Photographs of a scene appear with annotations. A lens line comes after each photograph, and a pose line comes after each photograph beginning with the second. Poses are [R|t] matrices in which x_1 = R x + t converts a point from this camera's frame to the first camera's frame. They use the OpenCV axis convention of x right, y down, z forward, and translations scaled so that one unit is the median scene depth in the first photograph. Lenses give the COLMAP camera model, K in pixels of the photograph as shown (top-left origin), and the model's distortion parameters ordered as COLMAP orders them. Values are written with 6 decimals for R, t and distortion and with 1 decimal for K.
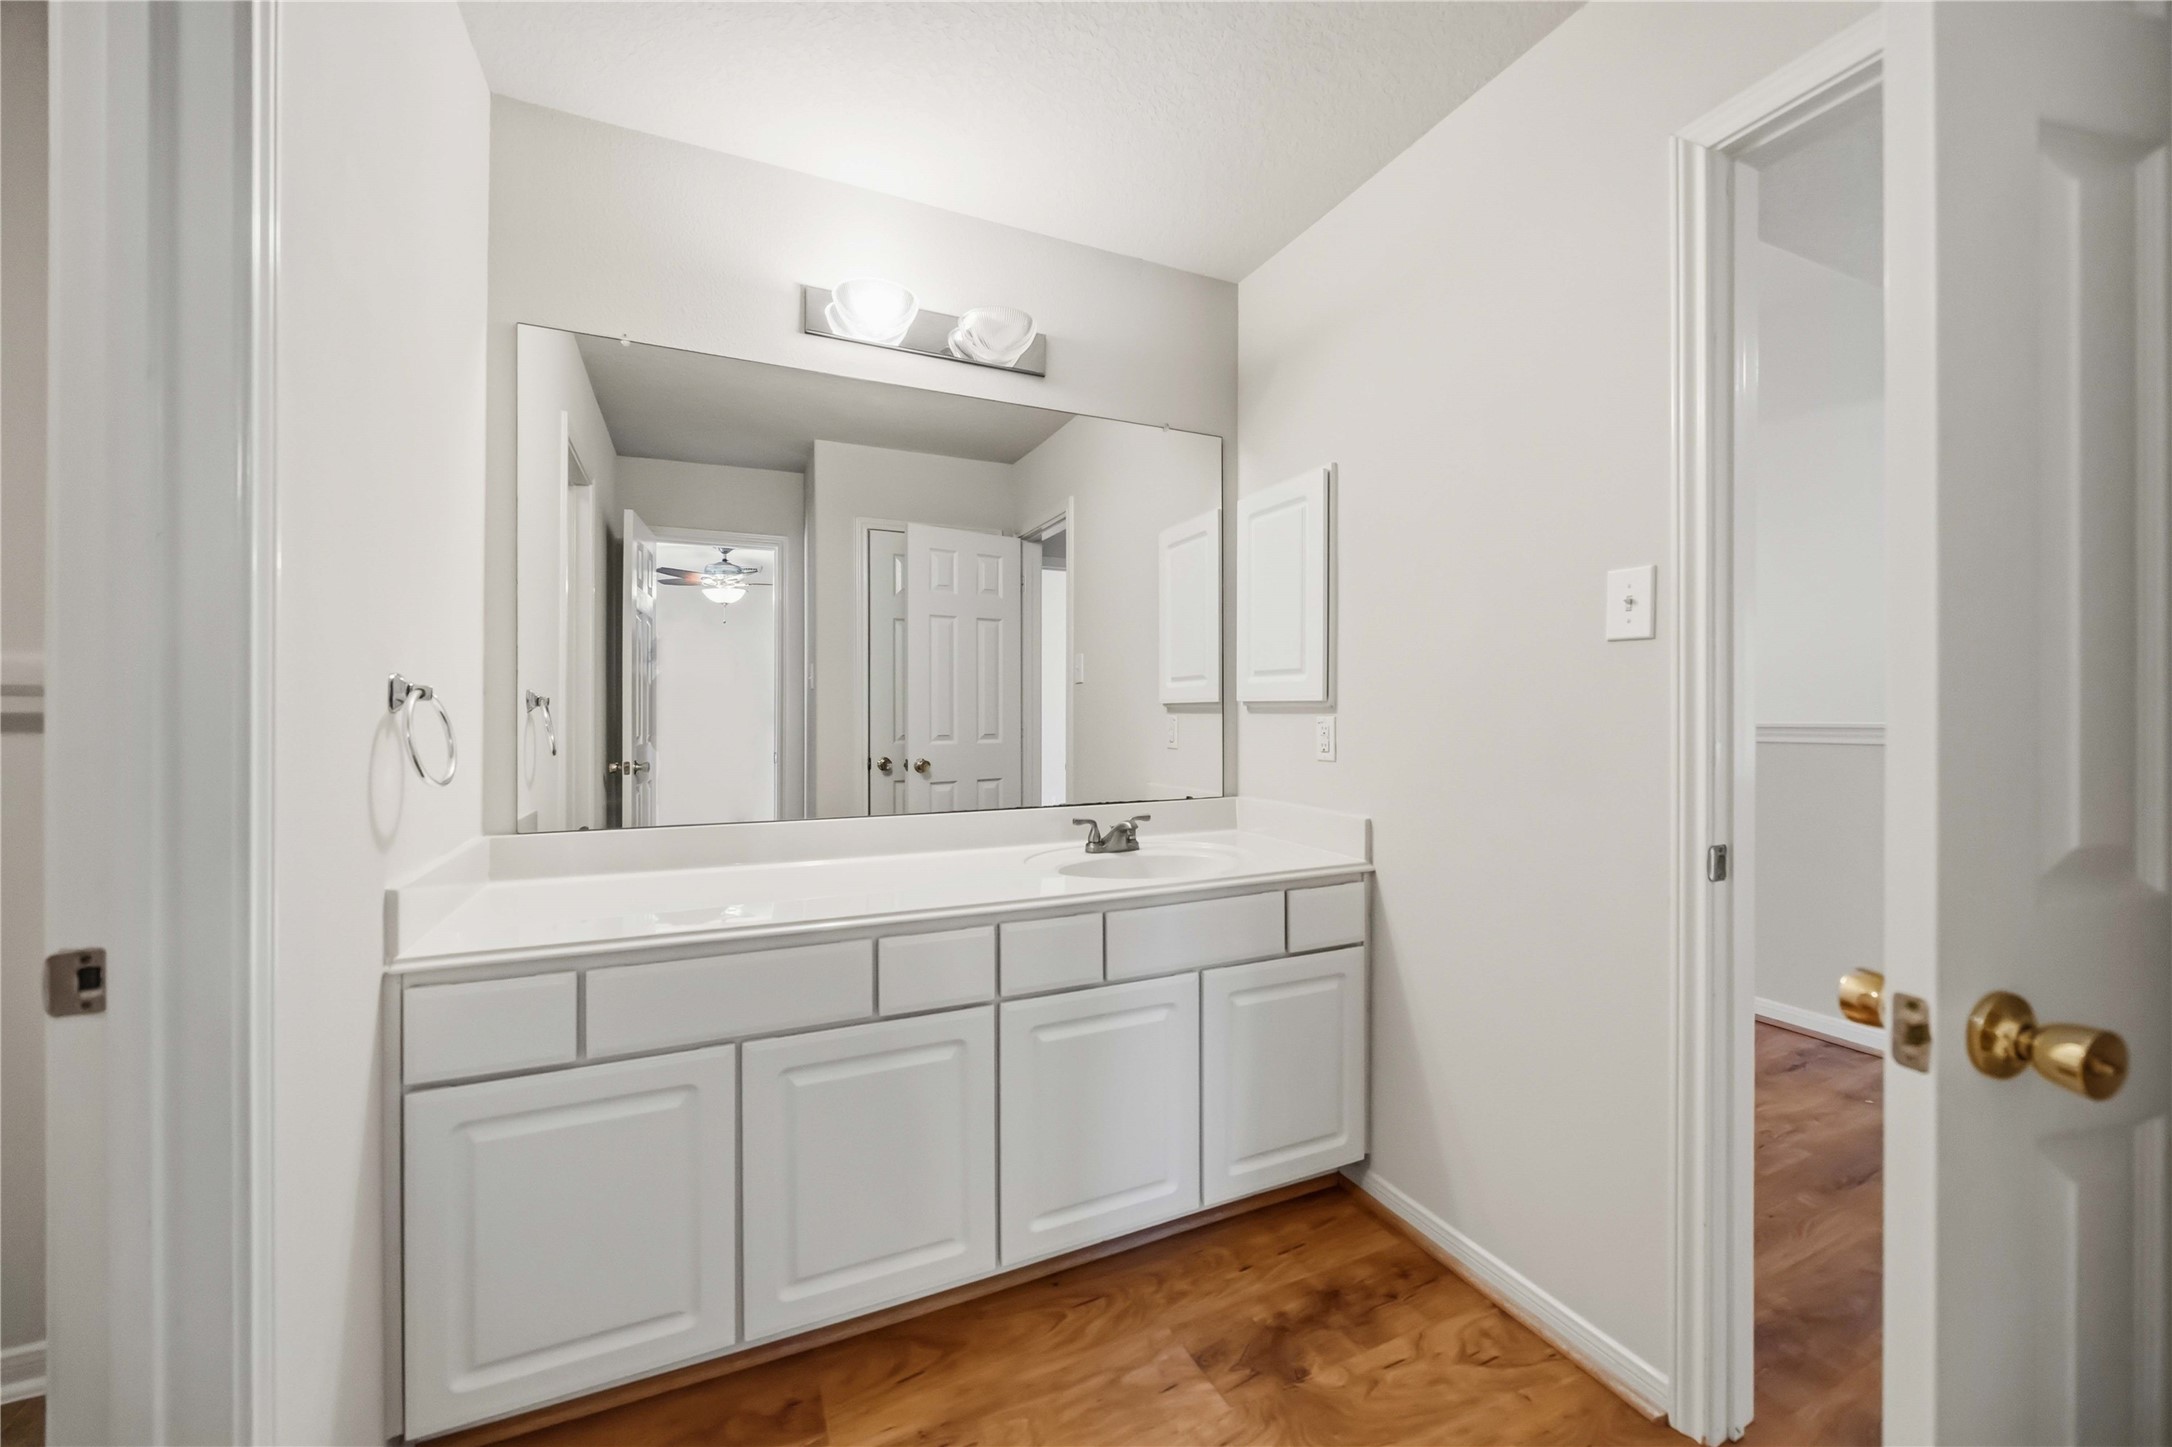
lens RADIAL K [[825.5, 0, 1087.1], [0, 825.5, 714.9], [0, 0, 1]] dist [-0.001770, -0.000052]
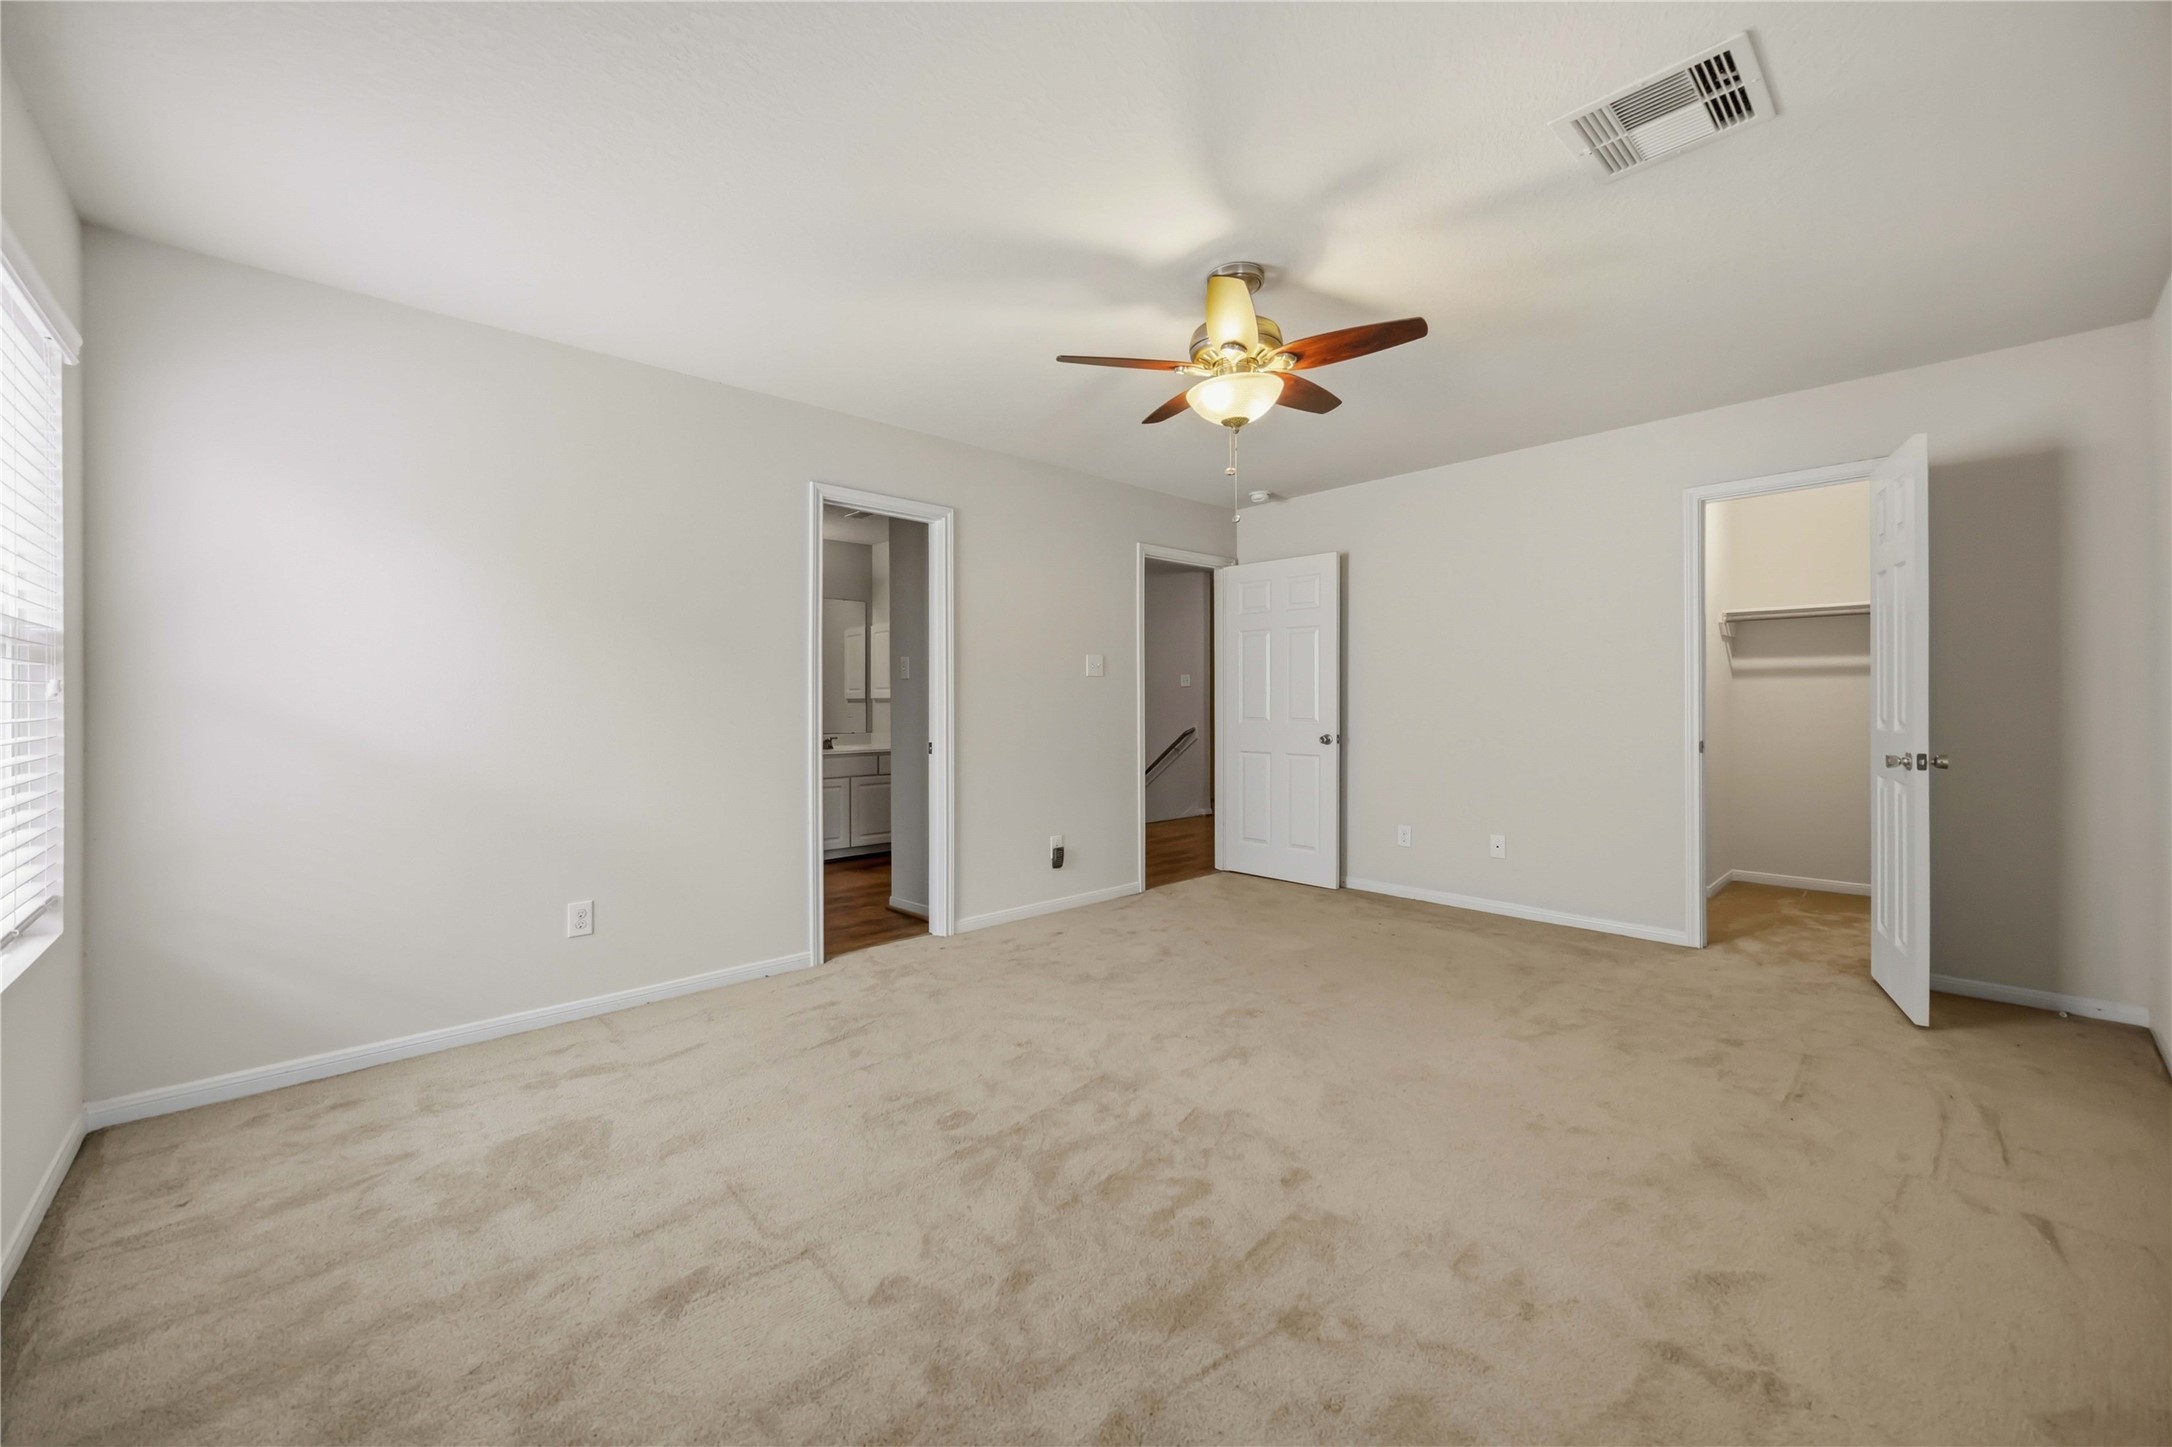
lens RADIAL K [[832.1, 0, 1087.9], [0, 832.1, 704.0], [0, 0, 1]] dist [-0.003418, -0.000679]
pose [[0.947922, 0.000538, 0.318503, -0.020369], [-0.001369, 0.999996, 0.002387, -0.004423], [-0.318500, -0.002699, 0.947919, -1.883745]]
